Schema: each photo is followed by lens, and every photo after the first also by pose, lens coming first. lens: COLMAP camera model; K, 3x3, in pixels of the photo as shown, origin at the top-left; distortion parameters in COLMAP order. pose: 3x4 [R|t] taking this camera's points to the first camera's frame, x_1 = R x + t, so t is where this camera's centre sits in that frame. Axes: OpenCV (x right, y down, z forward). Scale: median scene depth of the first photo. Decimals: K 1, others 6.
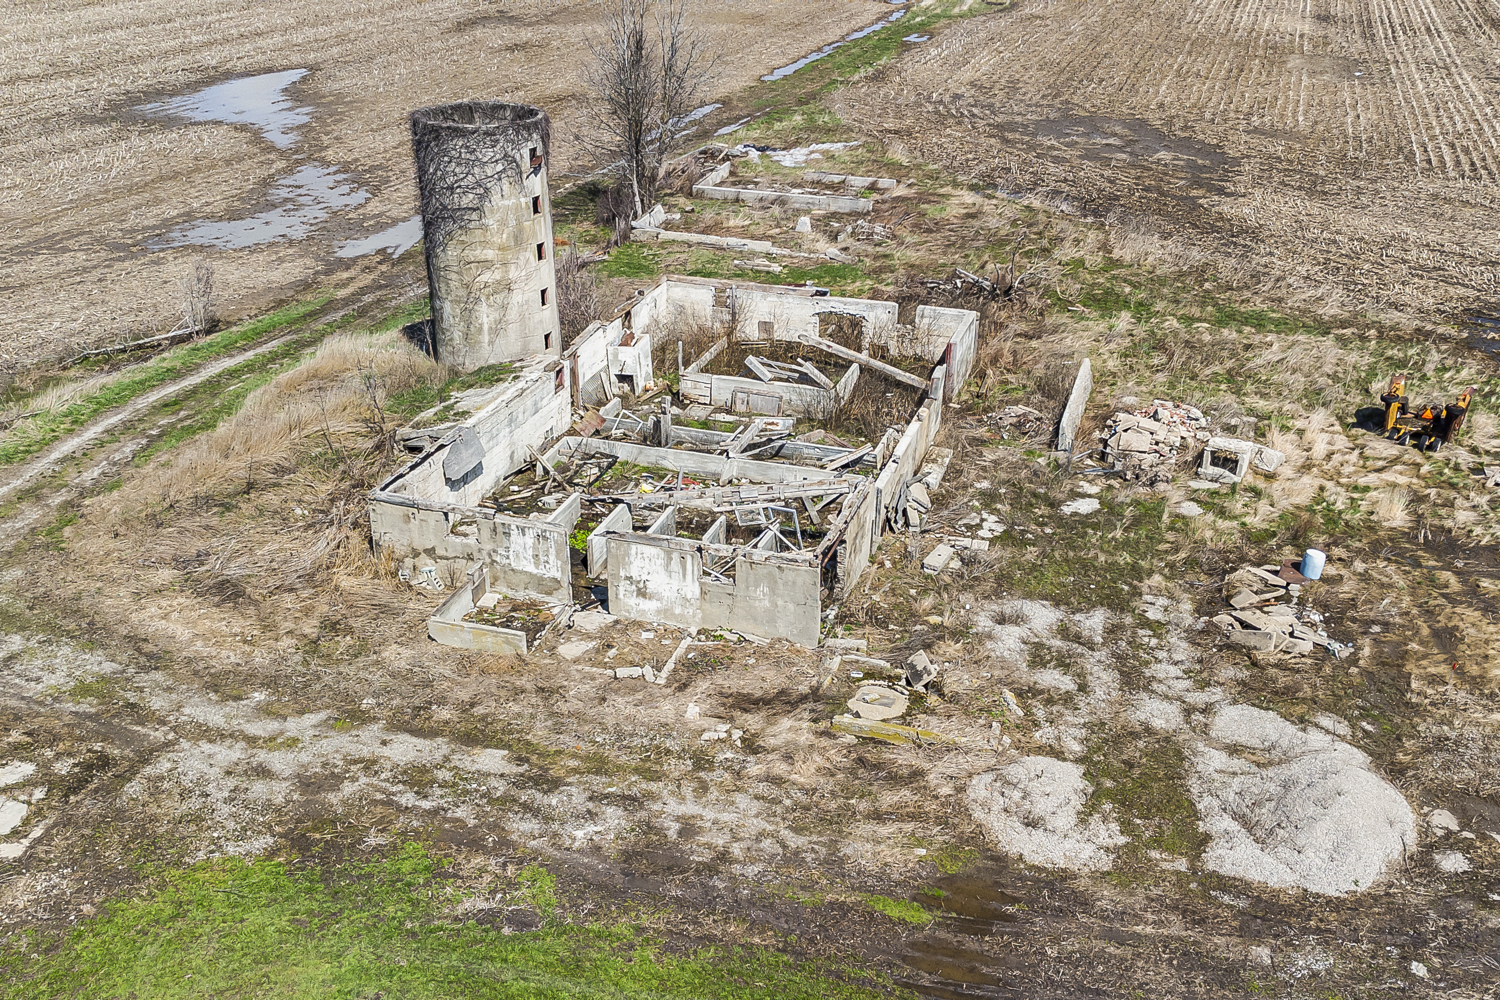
lens RADIAL K [[1431.1, 0, 764.1], [0, 1431.1, 510.7], [0, 0, 1]] dist [0.038180, 0.000000]
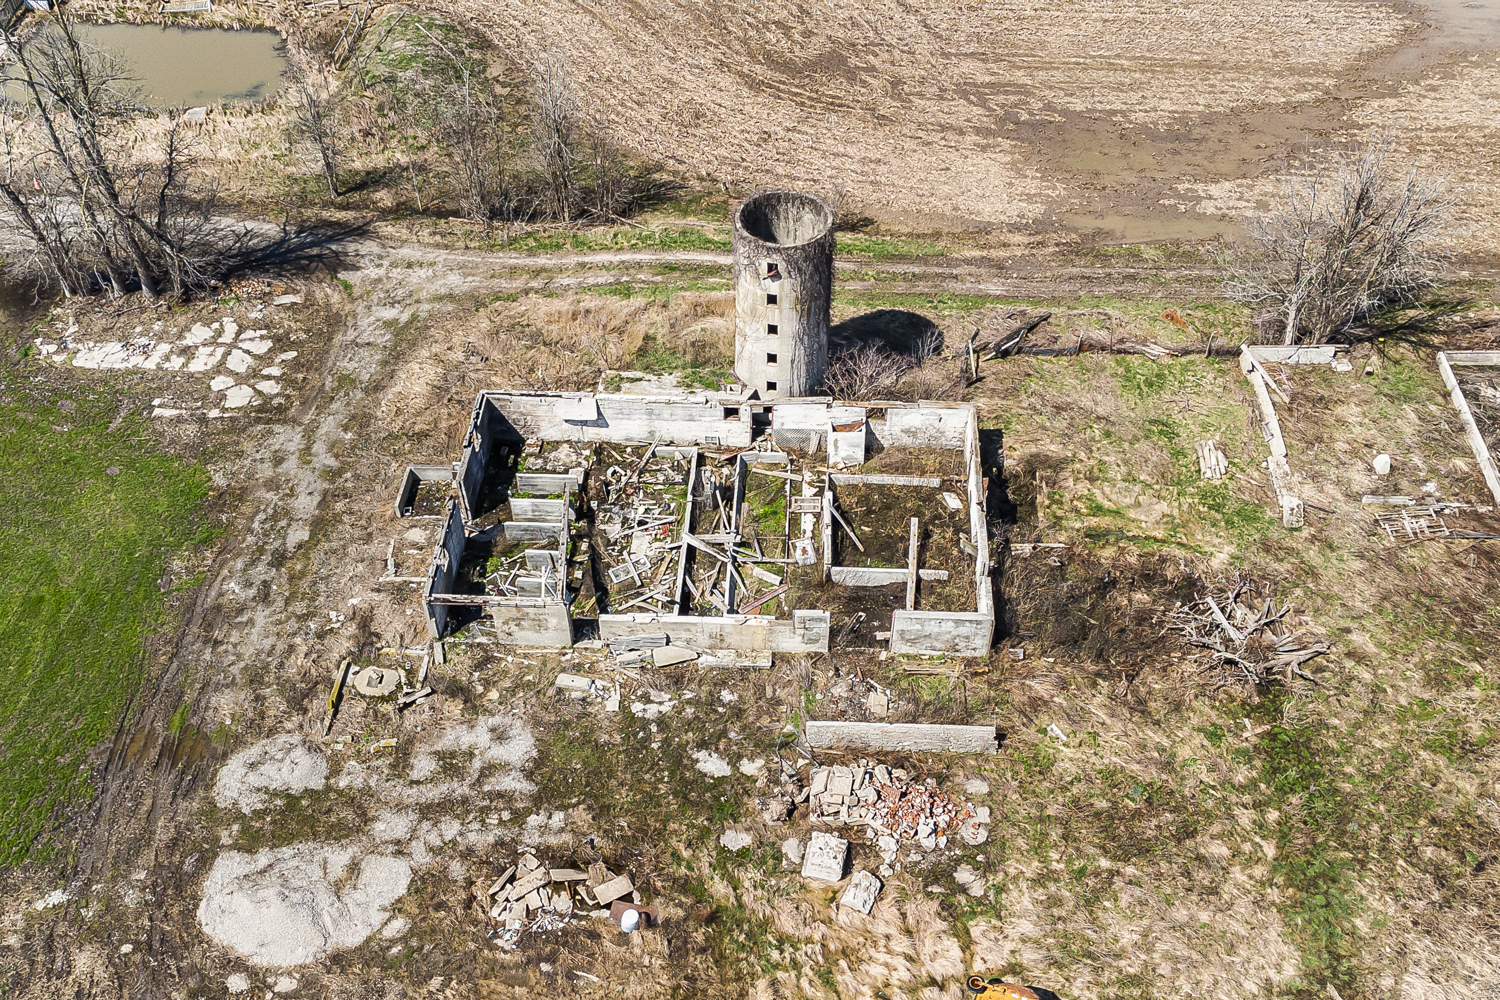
lens RADIAL K [[1431.1, 0, 759.2], [0, 1431.1, 488.6], [0, 0, 1]] dist [0.038180, 0.000000]
pose [[0.291012, 0.659443, -0.693143, 1.148762], [-0.437315, 0.736070, 0.516679, -1.019273], [0.850922, 0.152762, 0.502589, 0.501971]]
